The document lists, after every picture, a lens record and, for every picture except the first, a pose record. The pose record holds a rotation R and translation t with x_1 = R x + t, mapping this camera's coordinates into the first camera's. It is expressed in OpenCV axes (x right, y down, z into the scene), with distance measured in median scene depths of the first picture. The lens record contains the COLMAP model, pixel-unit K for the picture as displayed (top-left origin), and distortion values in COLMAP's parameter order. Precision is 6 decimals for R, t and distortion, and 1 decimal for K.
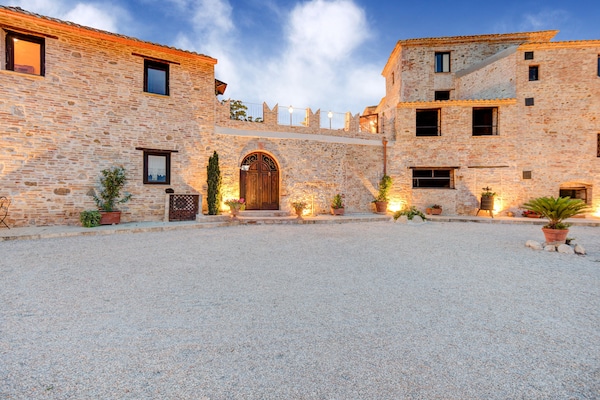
lens RADIAL K [[269.3, 0, 300.8], [0, 269.3, 193.7], [0, 0, 1]] dist [0.024692, -0.001111]
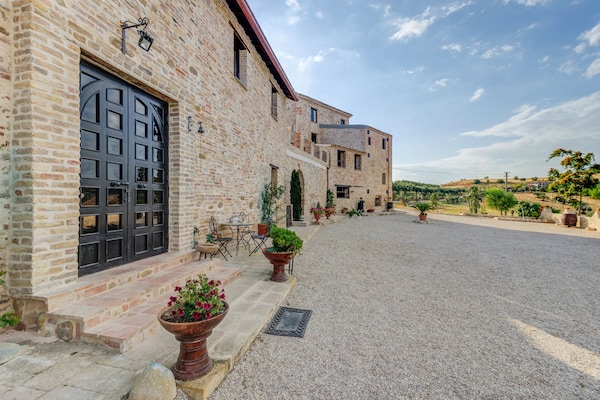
lens RADIAL K [[269.3, 0, 299.4], [0, 269.3, 197.4], [0, 0, 1]] dist [0.024692, -0.001111]
pose [[0.621187, -0.001979, 0.783659, -1.124030], [0.002255, 0.999997, 0.000738, -0.027481], [-0.783659, 0.001309, 0.621190, 0.179573]]
